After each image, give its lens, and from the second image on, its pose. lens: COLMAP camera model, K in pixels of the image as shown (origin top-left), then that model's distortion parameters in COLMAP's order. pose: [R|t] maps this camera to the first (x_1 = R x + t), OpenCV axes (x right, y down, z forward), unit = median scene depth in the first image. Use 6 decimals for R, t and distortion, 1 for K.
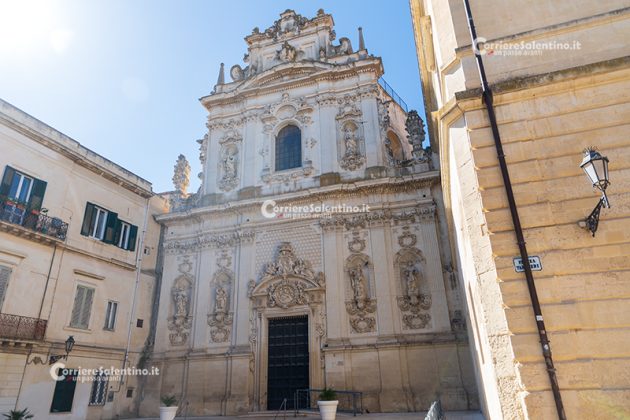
lens RADIAL K [[439.5, 0, 335.7], [0, 439.5, 211.3], [0, 0, 1]] dist [0.009269, -0.001116]
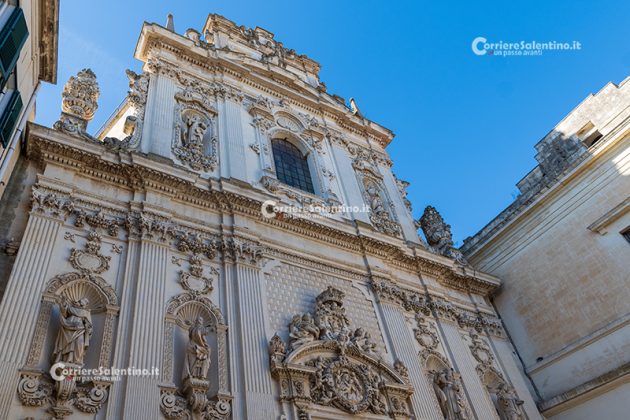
lens RADIAL K [[482.2, 0, 272.8], [0, 482.2, 251.7], [0, 0, 1]] dist [0.006718, 0.006783]
pose [[0.721764, 0.434456, 0.538799, -0.501331], [-0.206188, 0.878075, -0.431823, 0.297467], [-0.660714, 0.200580, 0.723342, 0.634657]]
